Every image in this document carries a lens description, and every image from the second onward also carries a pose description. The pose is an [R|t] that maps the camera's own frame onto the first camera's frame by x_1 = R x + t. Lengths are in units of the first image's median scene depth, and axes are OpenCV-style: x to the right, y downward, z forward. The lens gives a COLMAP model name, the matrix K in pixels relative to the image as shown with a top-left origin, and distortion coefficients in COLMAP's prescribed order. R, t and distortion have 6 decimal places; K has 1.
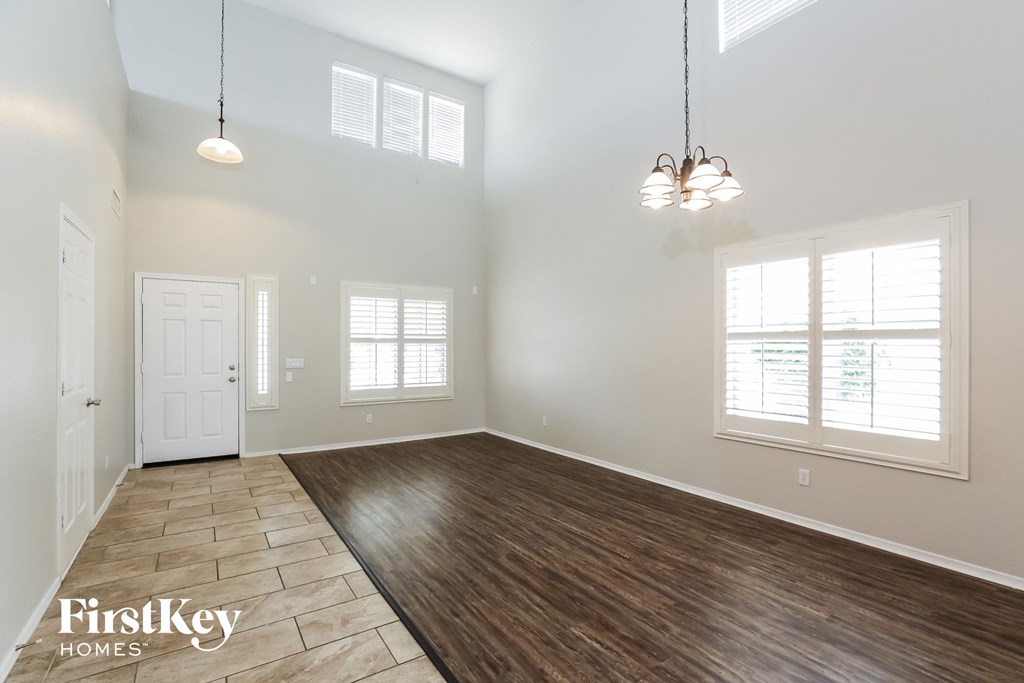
lens RADIAL K [[459.5, 0, 508.4], [0, 459.5, 343.8], [0, 0, 1]] dist [-0.011406, 0.000053]
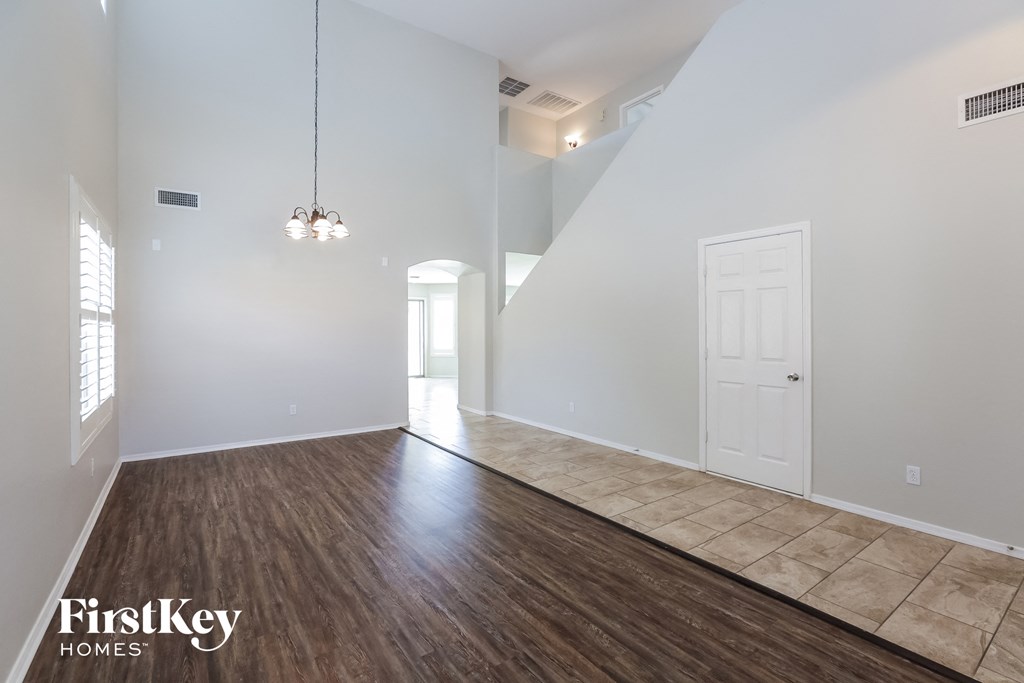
lens RADIAL K [[459.5, 0, 514.0], [0, 459.5, 334.2], [0, 0, 1]] dist [-0.011406, 0.000053]
pose [[-0.999257, 0.002037, -0.038488, -0.178504], [0.001612, 0.999937, 0.011092, 0.009467], [0.038508, 0.011021, -0.999198, 1.903570]]
